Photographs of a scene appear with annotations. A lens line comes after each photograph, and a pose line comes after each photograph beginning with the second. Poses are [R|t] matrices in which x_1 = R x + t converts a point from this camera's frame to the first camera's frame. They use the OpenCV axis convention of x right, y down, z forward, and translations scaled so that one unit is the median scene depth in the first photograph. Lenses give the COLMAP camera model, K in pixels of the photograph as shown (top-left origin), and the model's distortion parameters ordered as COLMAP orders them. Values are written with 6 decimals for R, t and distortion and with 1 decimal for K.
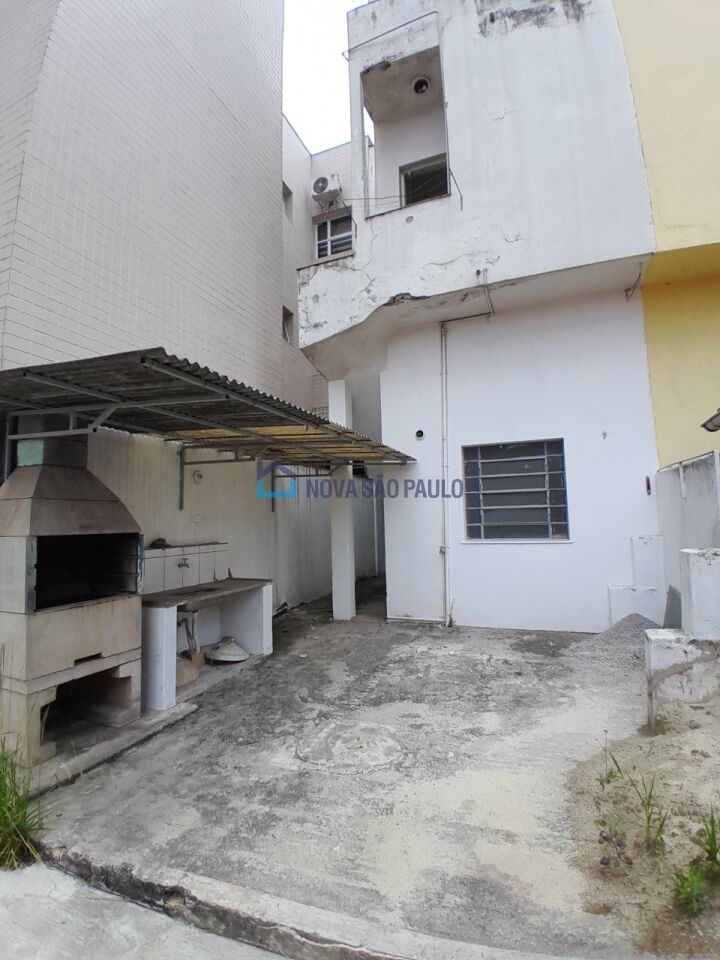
lens RADIAL K [[496.6, 0, 360.8], [0, 496.6, 481.6], [0, 0, 1]] dist [0.007161, -0.047122]
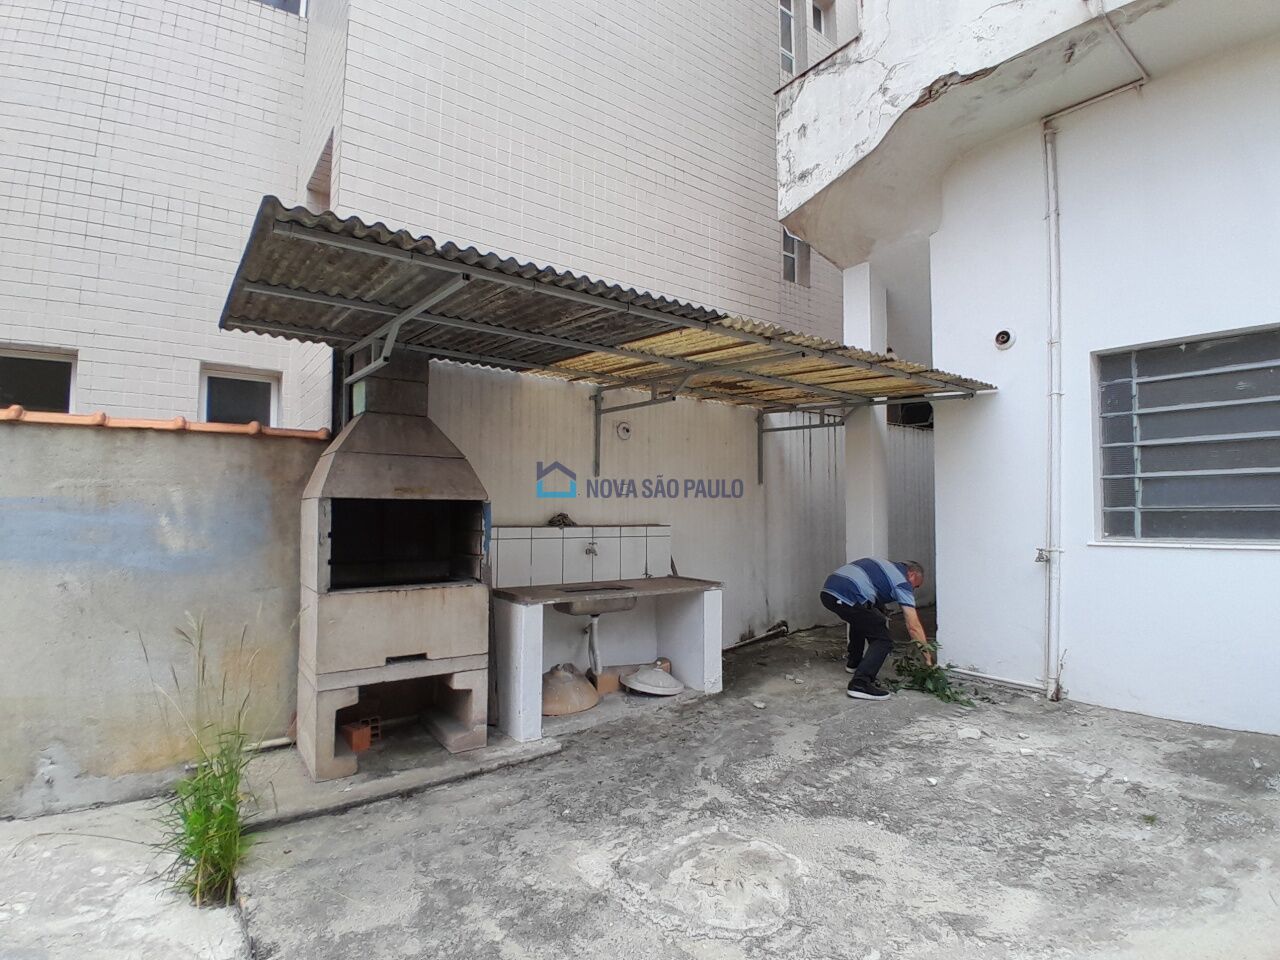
lens RADIAL K [[662.1, 0, 595.6], [0, 662.1, 494.0], [0, 0, 1]] dist [0.007161, -0.047122]
pose [[0.839081, 0.013994, -0.543826, 0.182155], [0.018369, 0.998370, 0.054033, 0.033760], [0.543696, -0.055328, 0.837457, 0.208325]]
